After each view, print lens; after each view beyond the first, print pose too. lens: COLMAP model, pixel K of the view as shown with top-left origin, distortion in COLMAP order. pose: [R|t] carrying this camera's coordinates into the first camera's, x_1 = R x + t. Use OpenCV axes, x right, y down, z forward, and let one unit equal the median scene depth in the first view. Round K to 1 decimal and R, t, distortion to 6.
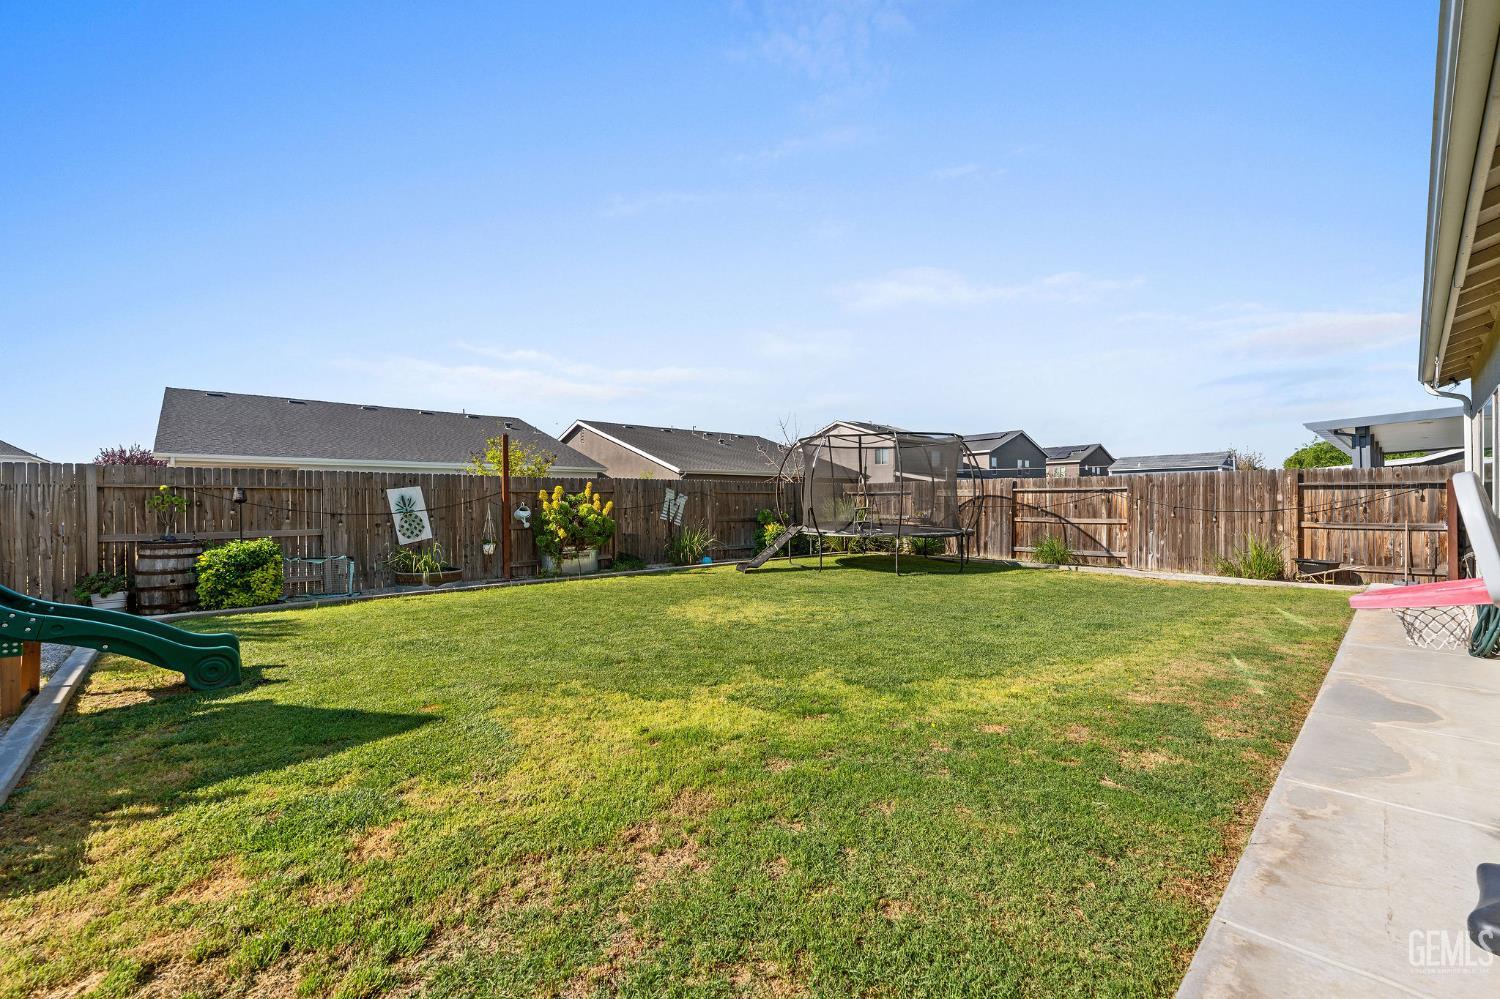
lens RADIAL K [[610.4, 0, 748.5], [0, 610.4, 499.9], [0, 0, 1]] dist [0.000405, -0.000303]
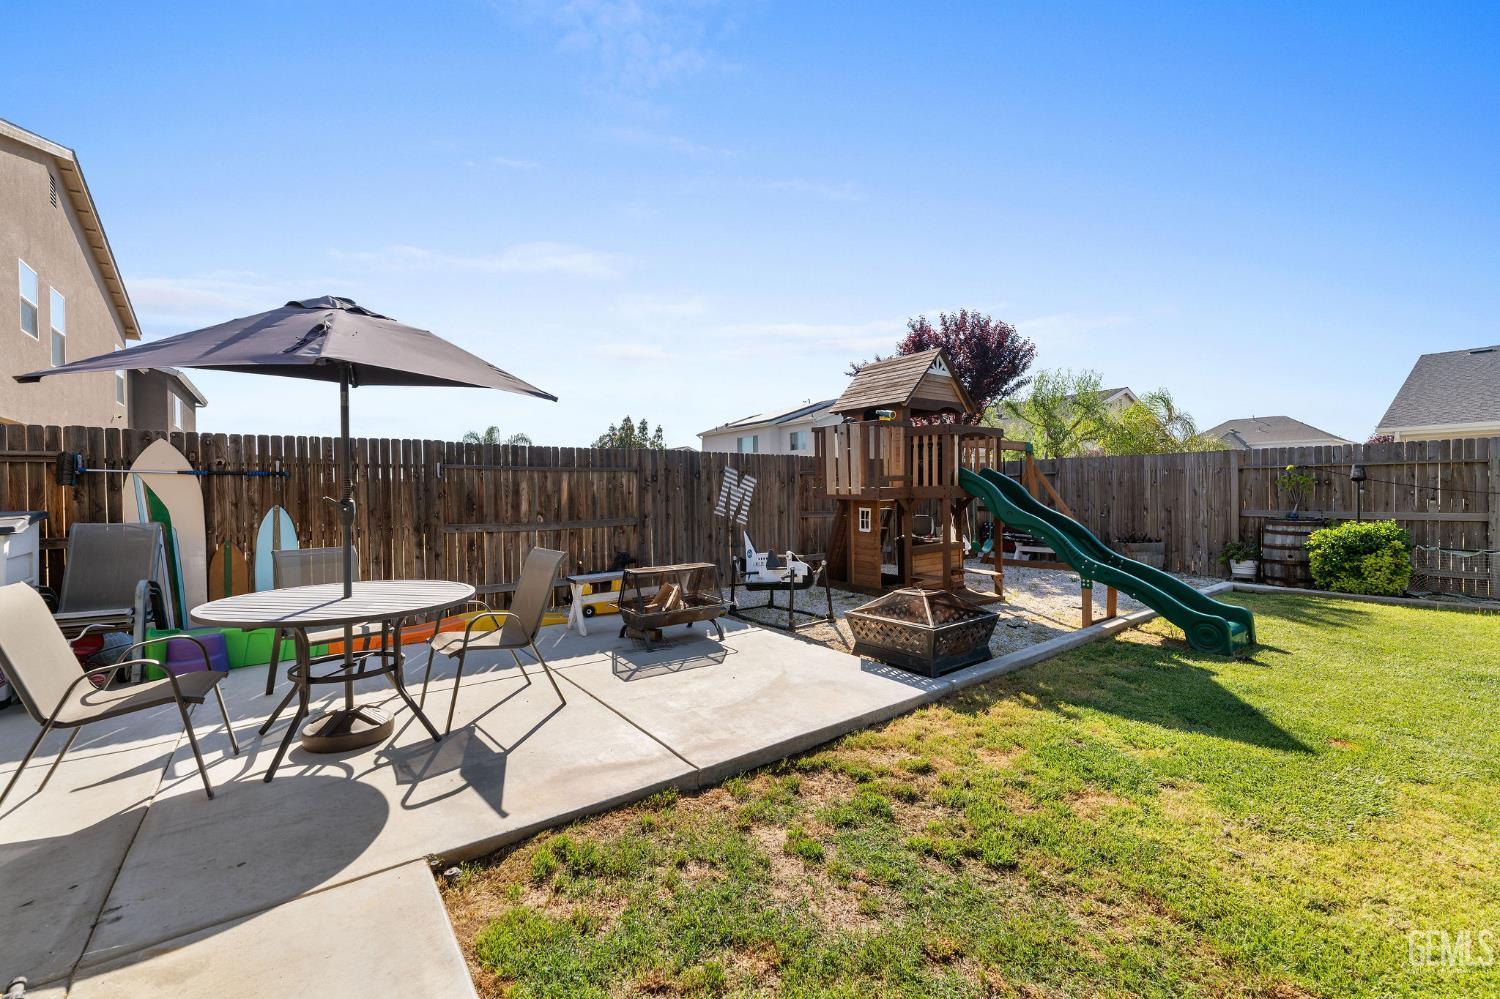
lens RADIAL K [[610.4, 0, 754.1], [0, 610.4, 493.4], [0, 0, 1]] dist [0.000405, -0.000303]
pose [[-0.096308, 0.010380, -0.995297, 0.117688], [0.018746, 0.999787, 0.008612, -0.001068], [0.995175, -0.017828, -0.096482, 0.116359]]
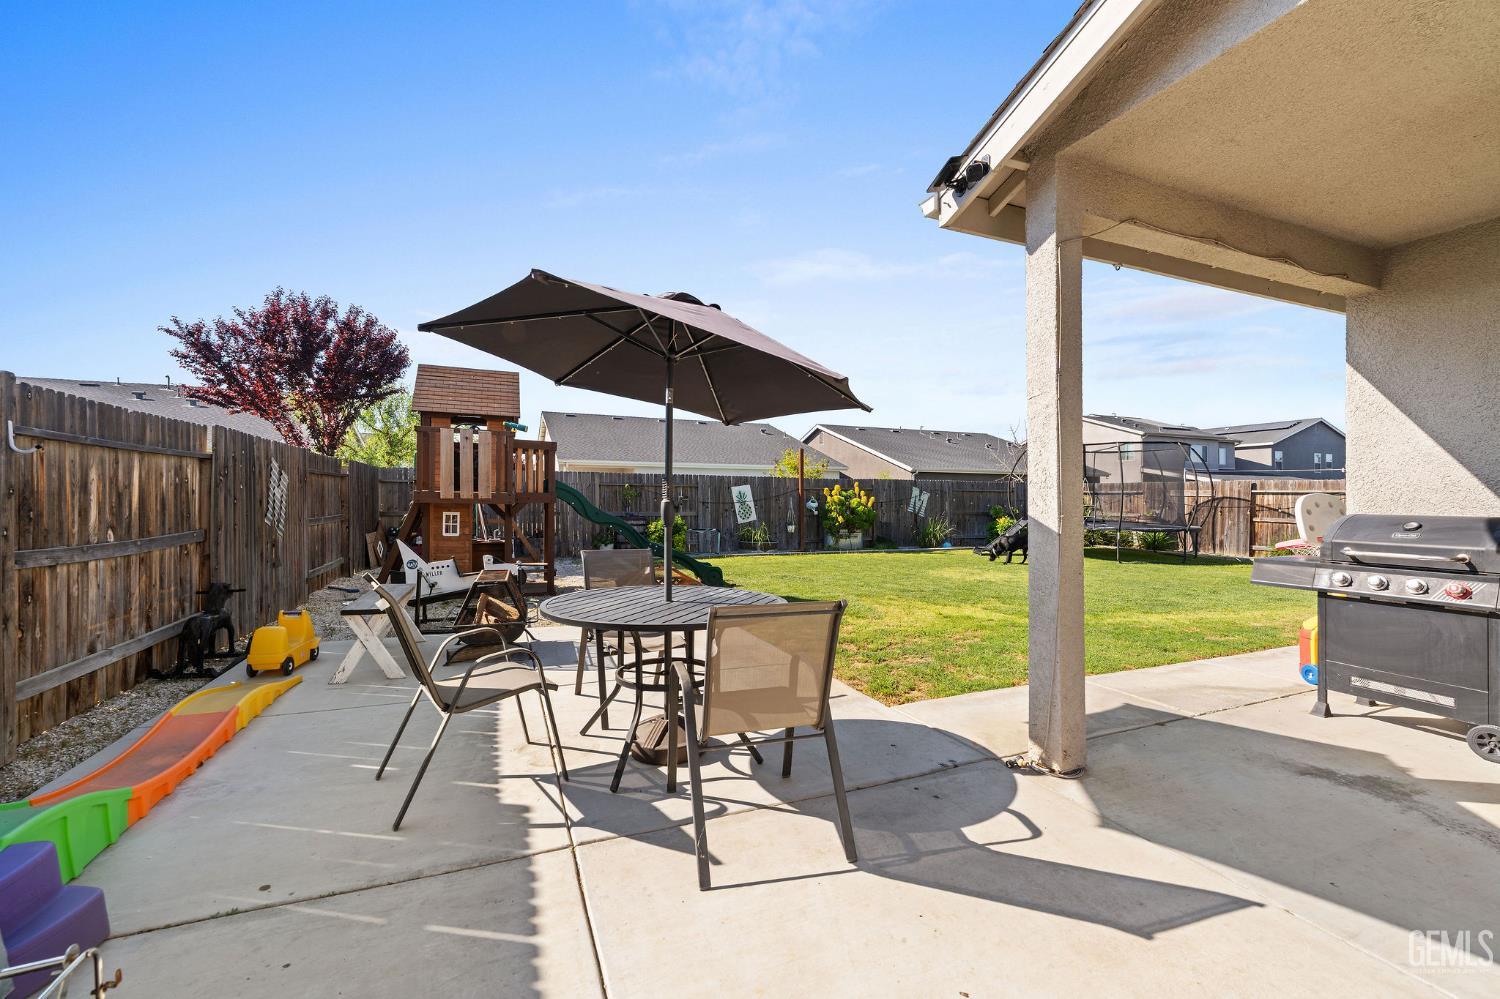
lens RADIAL K [[610.4, 0, 743.5], [0, 610.4, 497.2], [0, 0, 1]] dist [0.000405, -0.000303]
pose [[0.937376, 0.015392, -0.347979, -0.029931], [-0.013536, 0.999878, 0.007763, -0.003468], [0.348056, -0.002566, 0.937470, -0.376042]]
